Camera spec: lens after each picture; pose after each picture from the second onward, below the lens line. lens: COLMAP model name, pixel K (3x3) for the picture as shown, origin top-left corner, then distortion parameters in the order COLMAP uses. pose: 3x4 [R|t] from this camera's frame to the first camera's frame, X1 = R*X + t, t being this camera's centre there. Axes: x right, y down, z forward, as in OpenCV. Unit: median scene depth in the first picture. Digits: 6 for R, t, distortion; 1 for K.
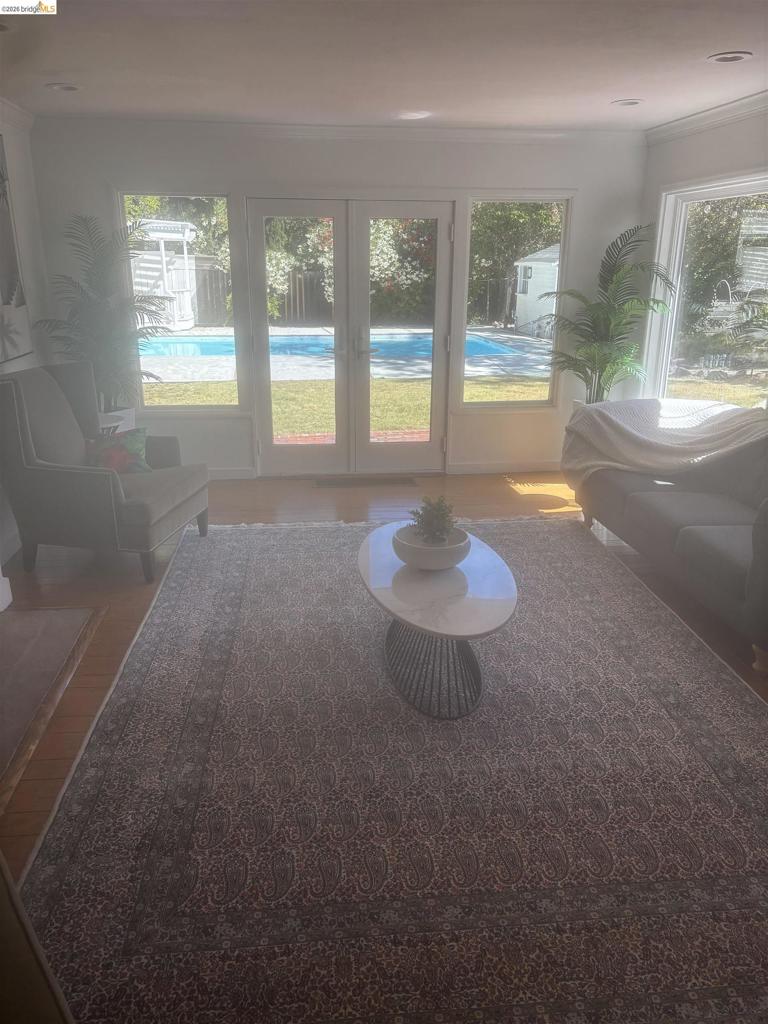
lens RADIAL K [[771.4, 0, 380.2], [0, 771.4, 516.6], [0, 0, 1]] dist [0.056553, -0.065962]
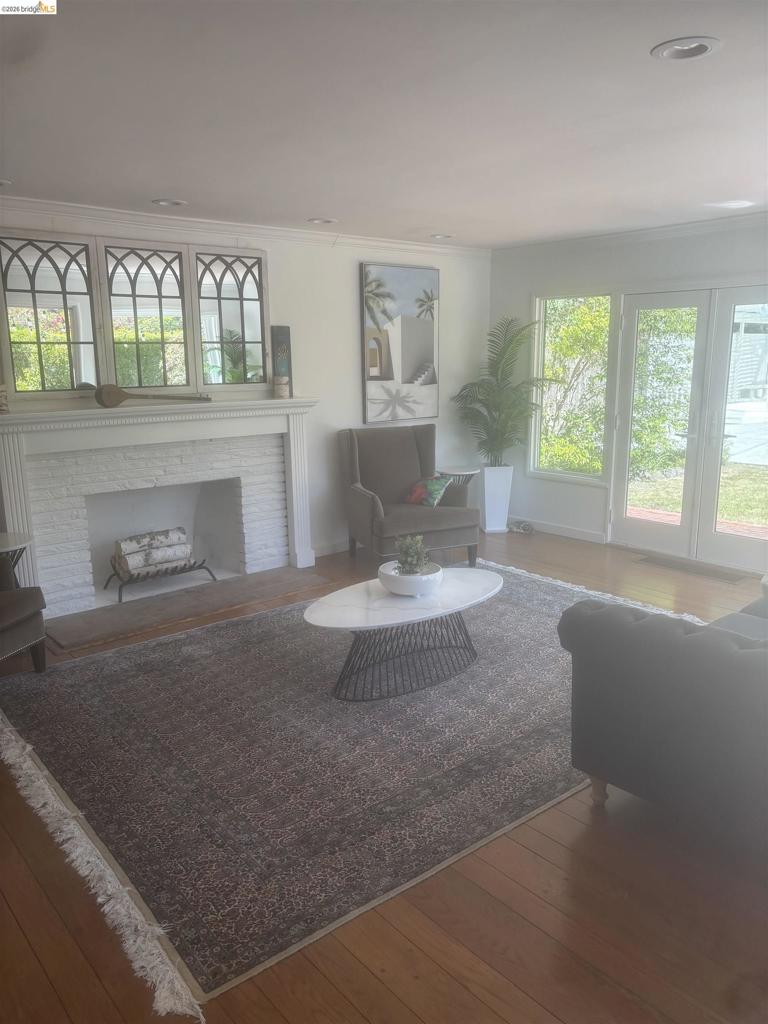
lens RADIAL K [[771.4, 0, 385.4], [0, 771.4, 515.1], [0, 0, 1]] dist [0.056553, -0.065962]
pose [[0.553209, 0.162664, -0.817007, 0.976466], [-0.242158, 0.969800, 0.029115, -0.081100], [0.797069, 0.181738, 0.575893, 0.218395]]
